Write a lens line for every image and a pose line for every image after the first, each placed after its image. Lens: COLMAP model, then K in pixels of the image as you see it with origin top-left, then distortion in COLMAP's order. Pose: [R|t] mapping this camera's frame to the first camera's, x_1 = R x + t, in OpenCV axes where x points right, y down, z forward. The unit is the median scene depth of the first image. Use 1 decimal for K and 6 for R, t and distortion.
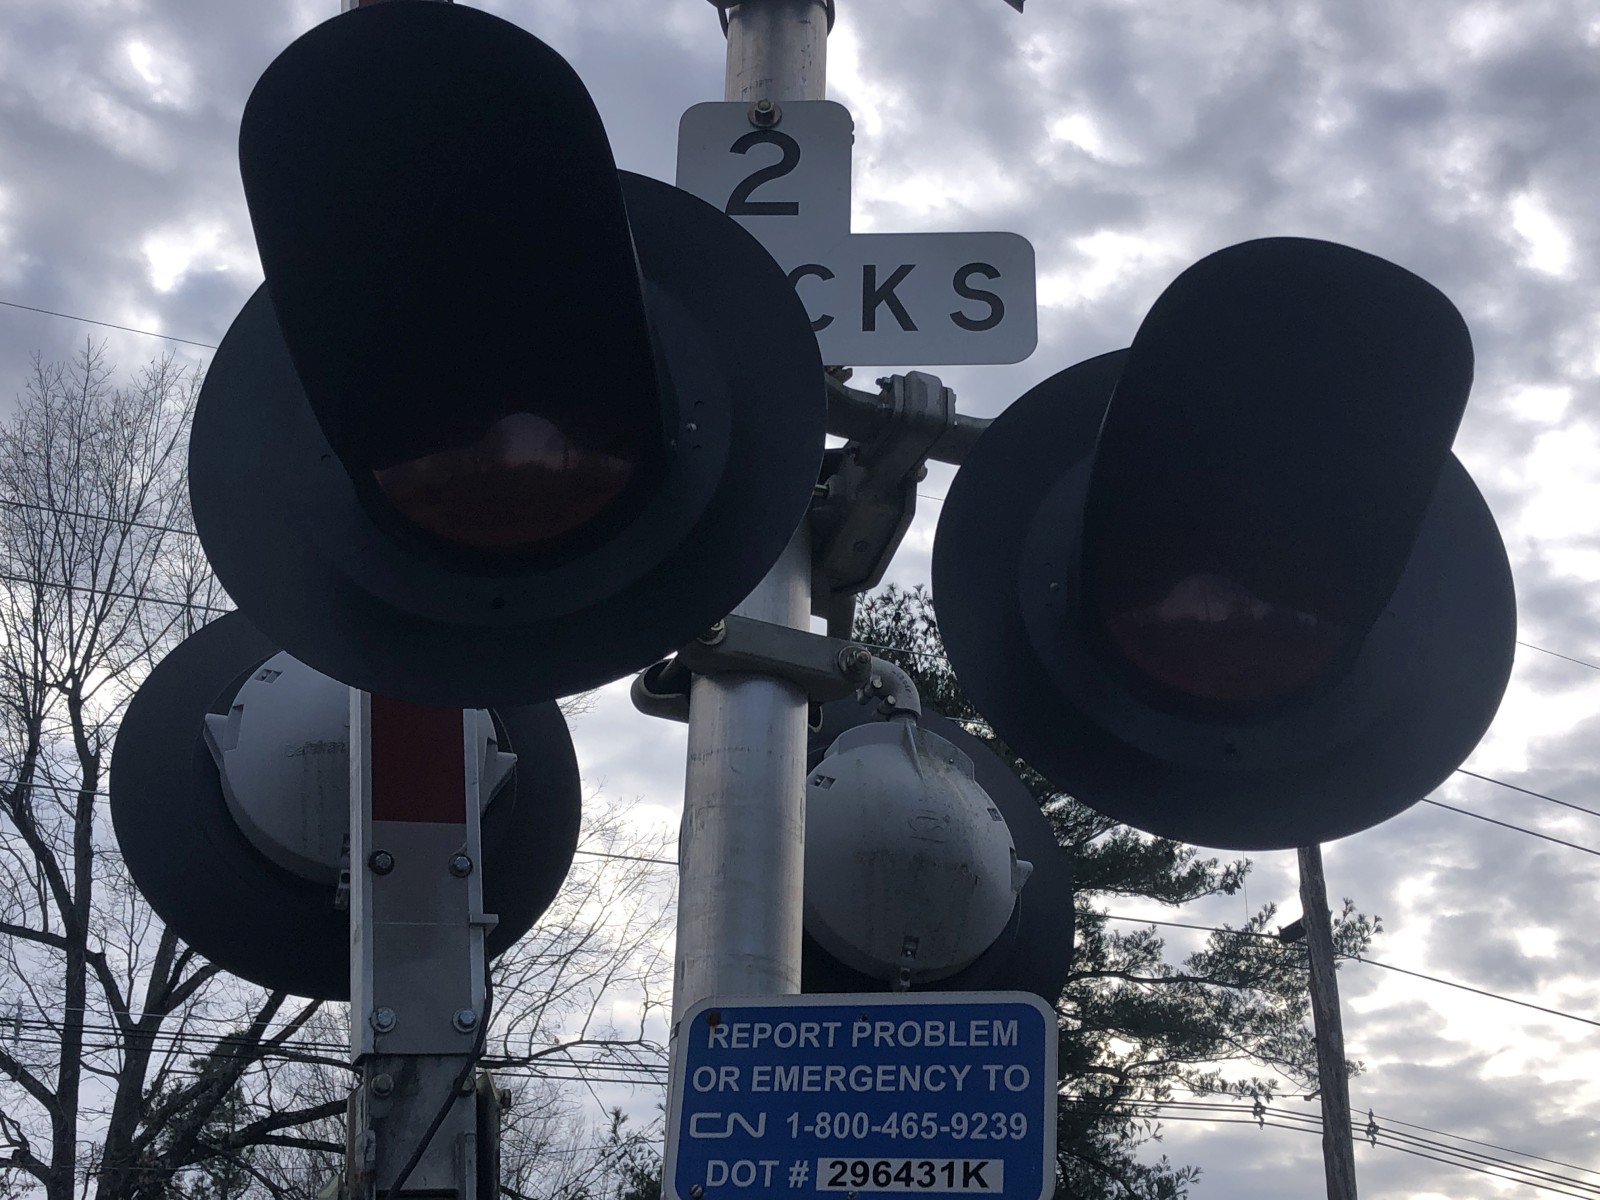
lens RADIAL K [[2070.9, 0, 763.9], [0, 2070.9, 608.0], [0, 0, 1]] dist [0.036168, 0.000000]
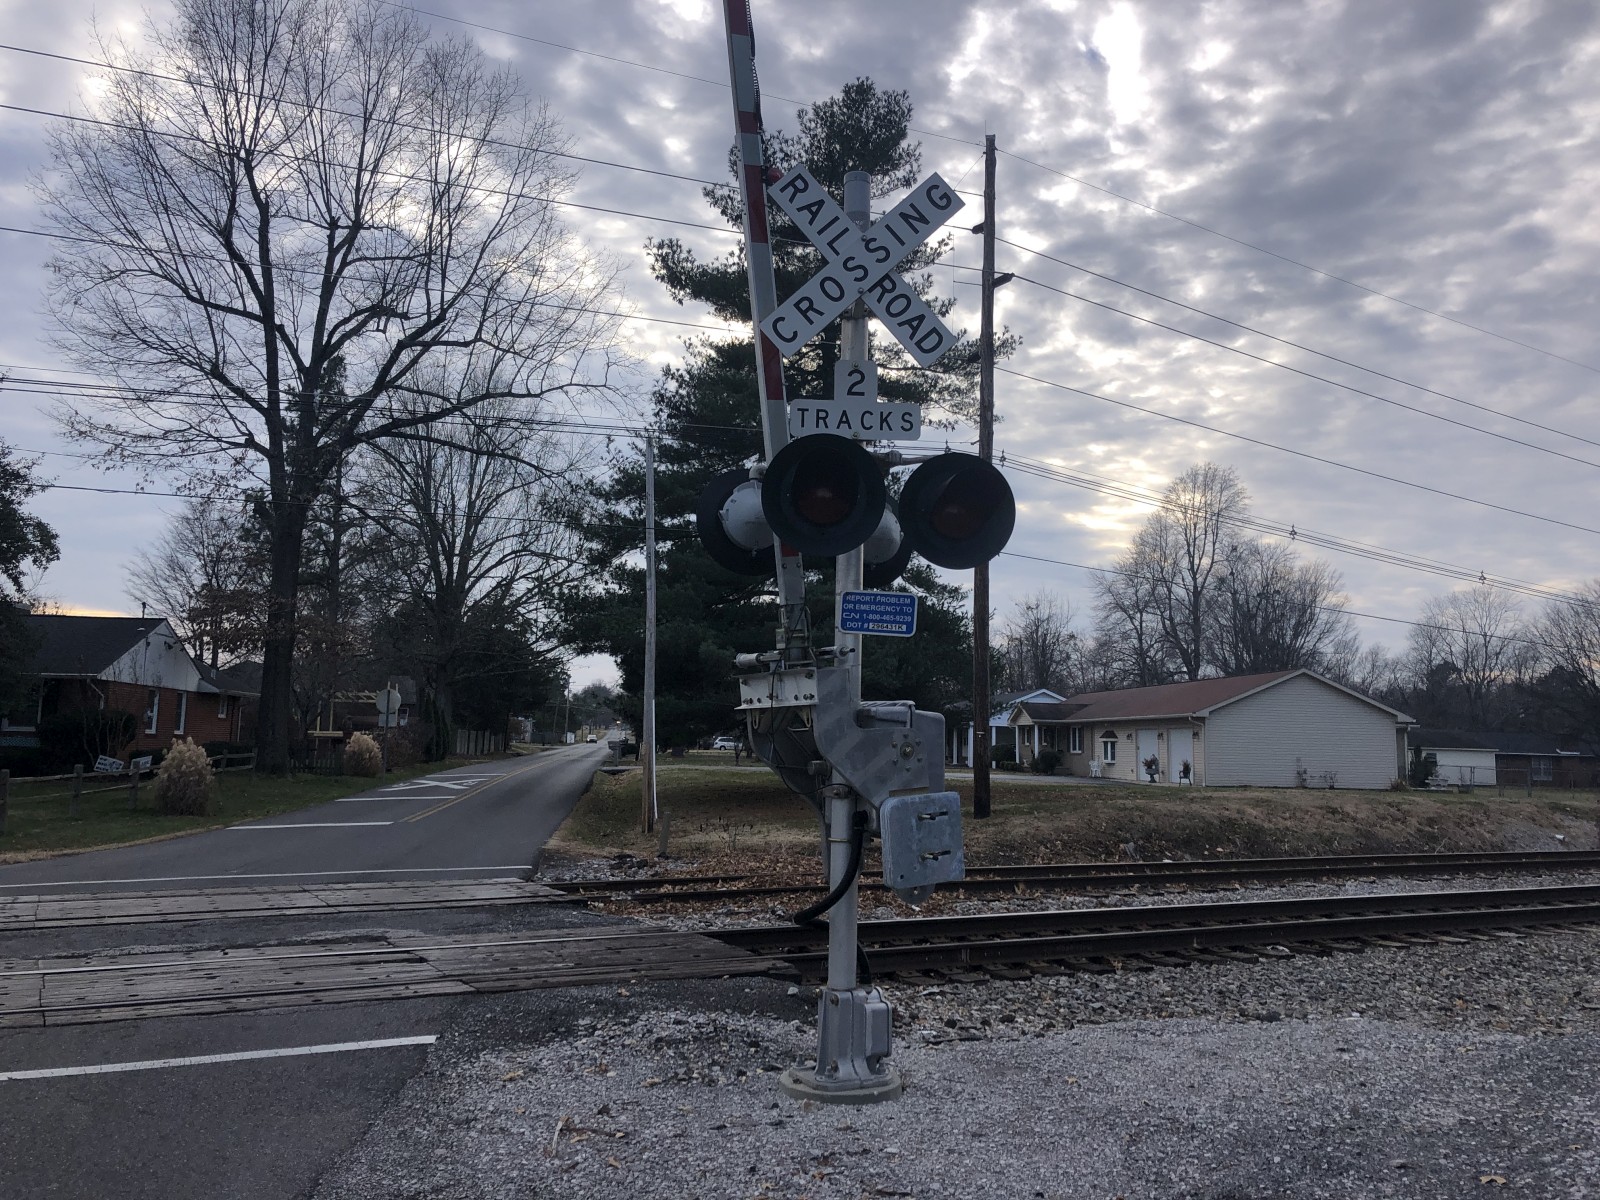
lens RADIAL K [[1291.1, 0, 805.4], [0, 1291.1, 590.0], [0, 0, 1]] dist [0.049169, -0.055207]
pose [[0.992571, 0.002456, 0.121644, -0.034004], [-0.048186, 0.925981, 0.374482, -0.065311], [-0.111720, -0.377561, 0.919220, -0.123410]]
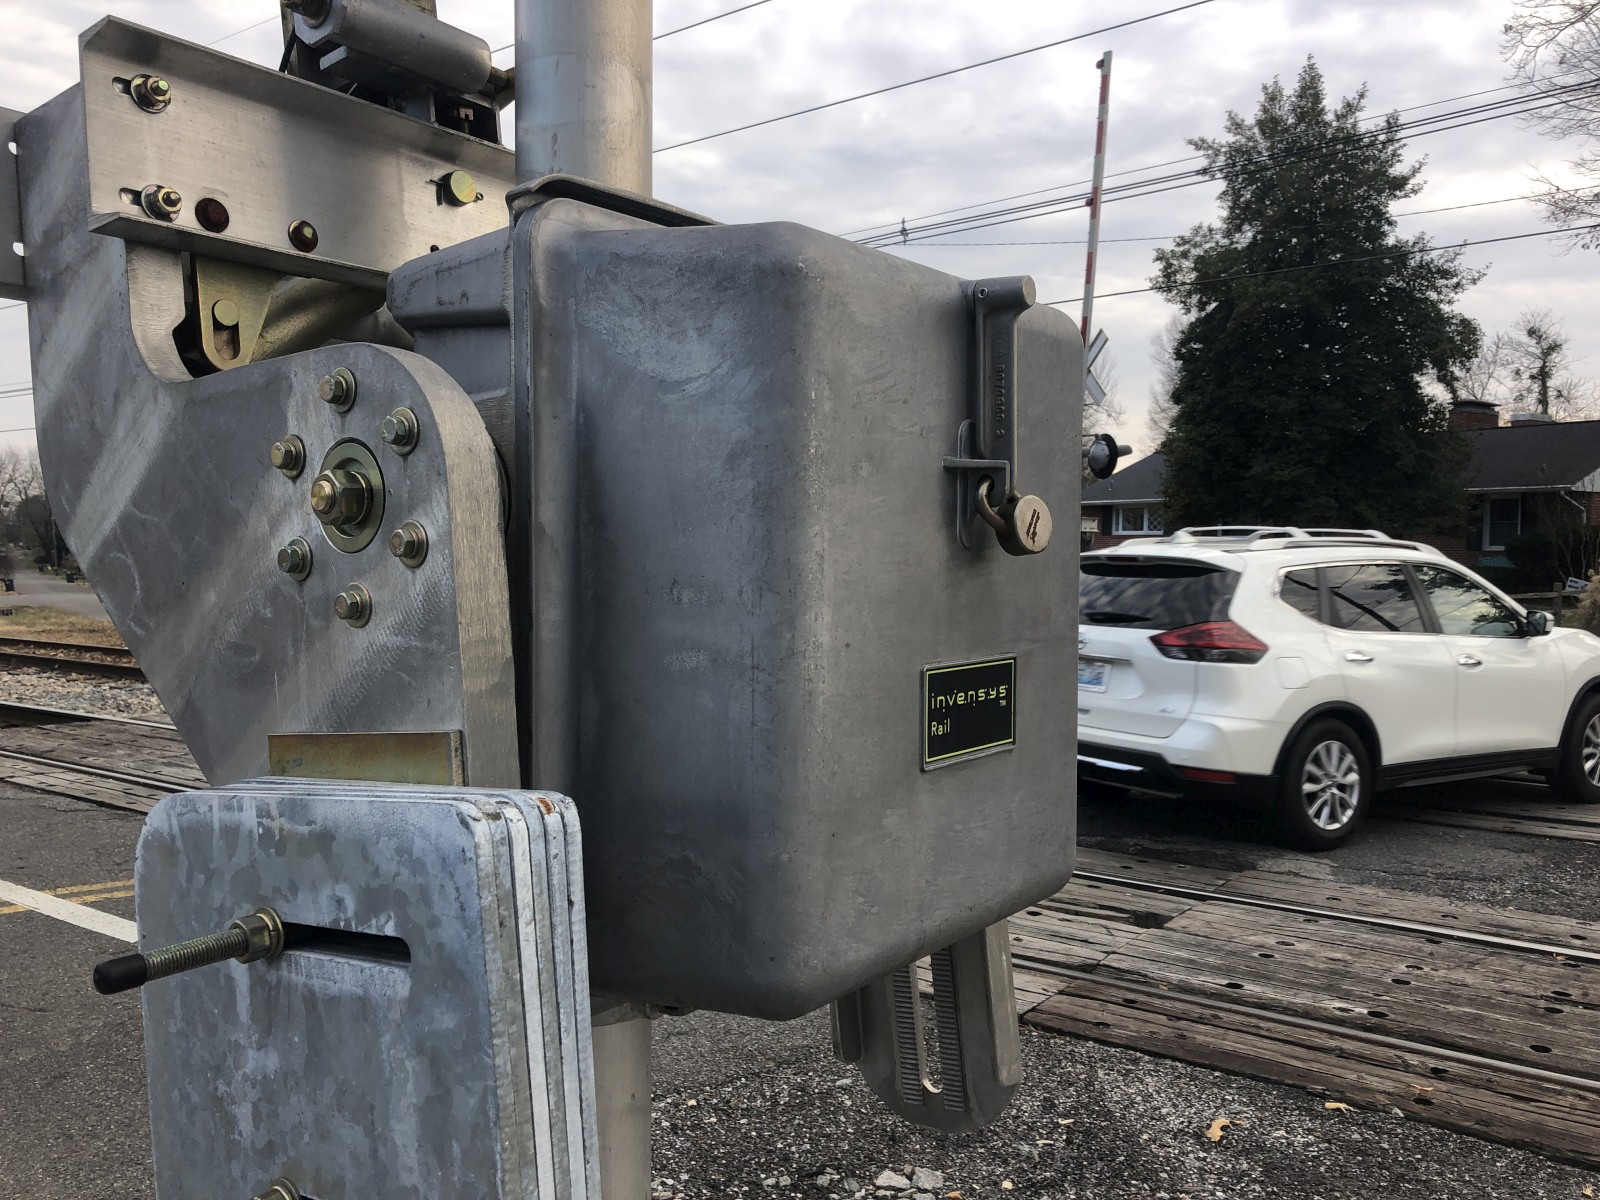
lens RADIAL K [[1291.1, 0, 808.4], [0, 1291.1, 587.9], [0, 0, 1]] dist [0.049169, -0.055207]
pose [[0.517695, 0.006829, -0.855538, 0.038352], [0.413059, 0.873713, 0.256920, 0.031386], [0.749249, -0.486394, 0.449497, 0.044117]]
